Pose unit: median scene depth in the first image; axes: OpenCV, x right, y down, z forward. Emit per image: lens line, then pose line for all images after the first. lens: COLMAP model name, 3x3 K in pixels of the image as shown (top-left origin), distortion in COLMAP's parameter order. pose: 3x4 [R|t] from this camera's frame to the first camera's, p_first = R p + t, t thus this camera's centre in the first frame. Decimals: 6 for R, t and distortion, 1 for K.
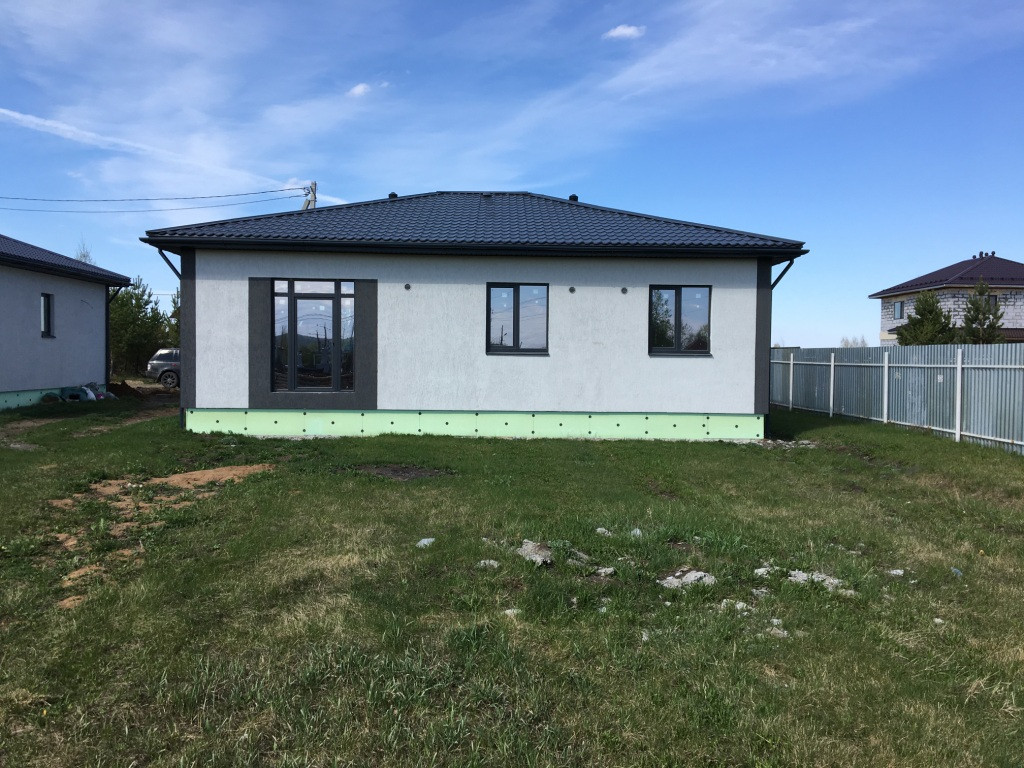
lens RADIAL K [[858.4, 0, 511.2], [0, 858.4, 368.4], [0, 0, 1]] dist [0.055826, -0.073633]
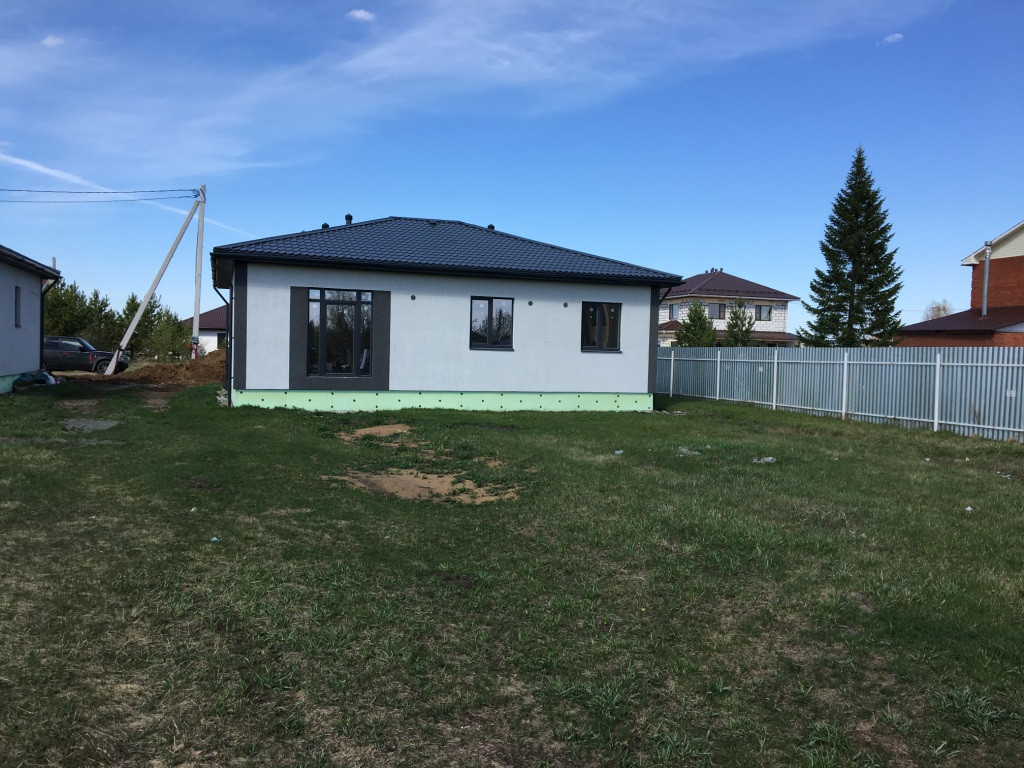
lens RADIAL K [[873.9, 0, 512.0], [0, 873.9, 384.0], [0, 0, 1]] dist [0.049885, -0.007092]
pose [[0.952965, 0.001335, 0.303078, -0.378580], [-0.009654, 0.999617, 0.025953, 0.001606], [-0.302927, -0.027658, 0.952612, -0.329433]]
